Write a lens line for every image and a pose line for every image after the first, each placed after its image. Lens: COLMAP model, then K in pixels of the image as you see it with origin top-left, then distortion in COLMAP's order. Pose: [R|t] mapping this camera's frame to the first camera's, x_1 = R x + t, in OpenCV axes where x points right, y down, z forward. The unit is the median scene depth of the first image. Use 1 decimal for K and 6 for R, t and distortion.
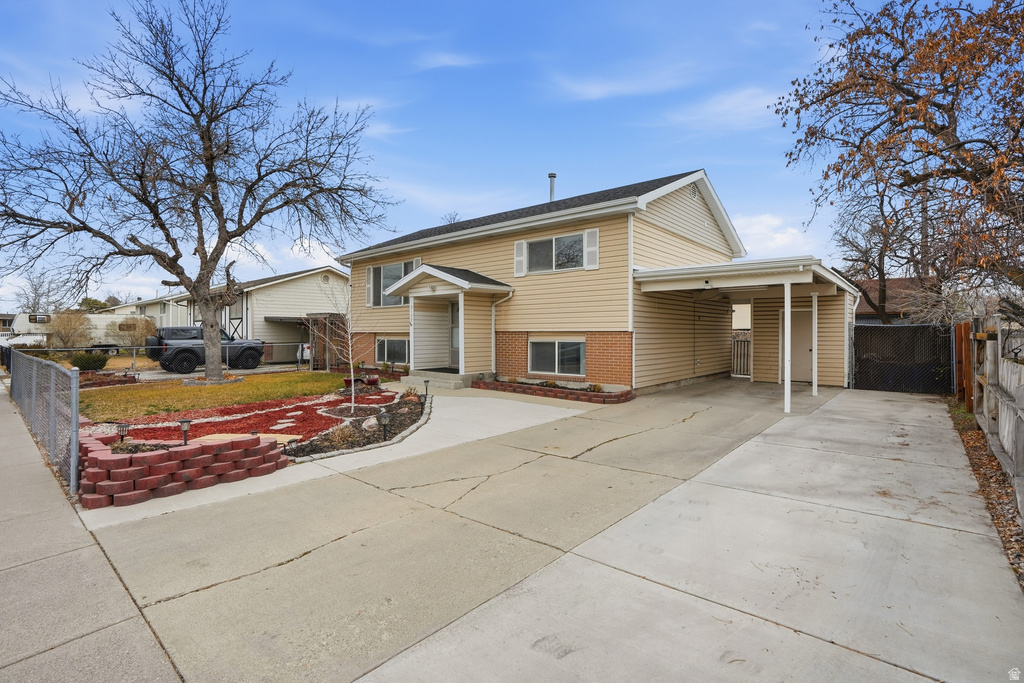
lens RADIAL K [[474.9, 0, 518.1], [0, 474.9, 343.1], [0, 0, 1]] dist [-0.019551, 0.001863]
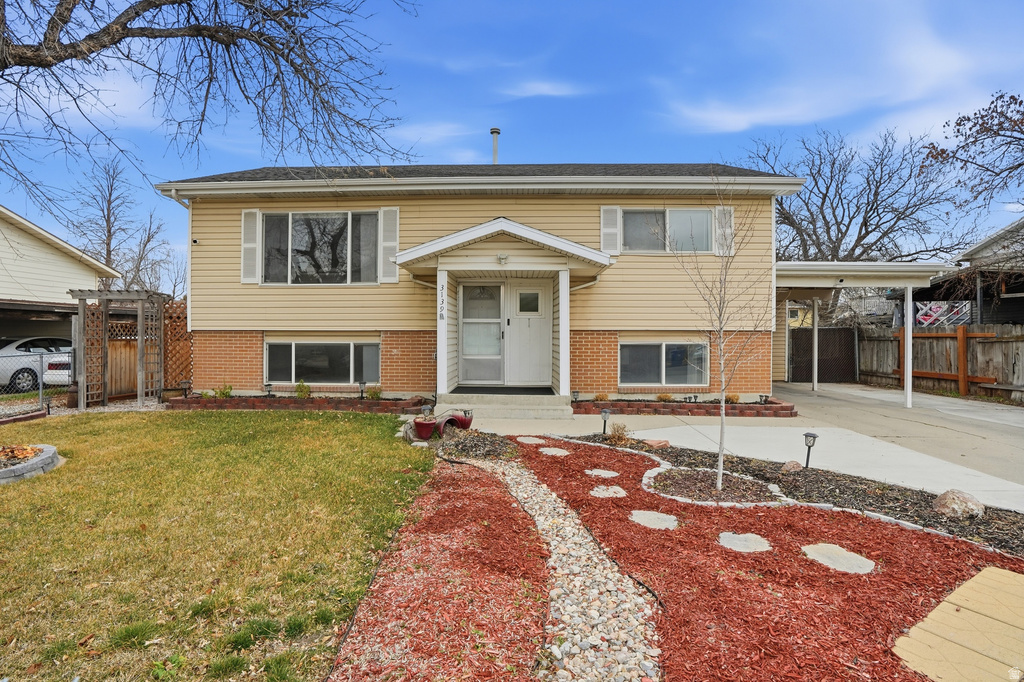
lens RADIAL K [[490.3, 0, 509.9], [0, 490.3, 337.3], [0, 0, 1]] dist [-0.015009, 0.001596]
pose [[0.771945, -0.001853, 0.635687, -0.593874], [0.010495, 0.999897, -0.009829, -0.007508], [-0.635603, 0.014259, 0.771884, 0.513966]]
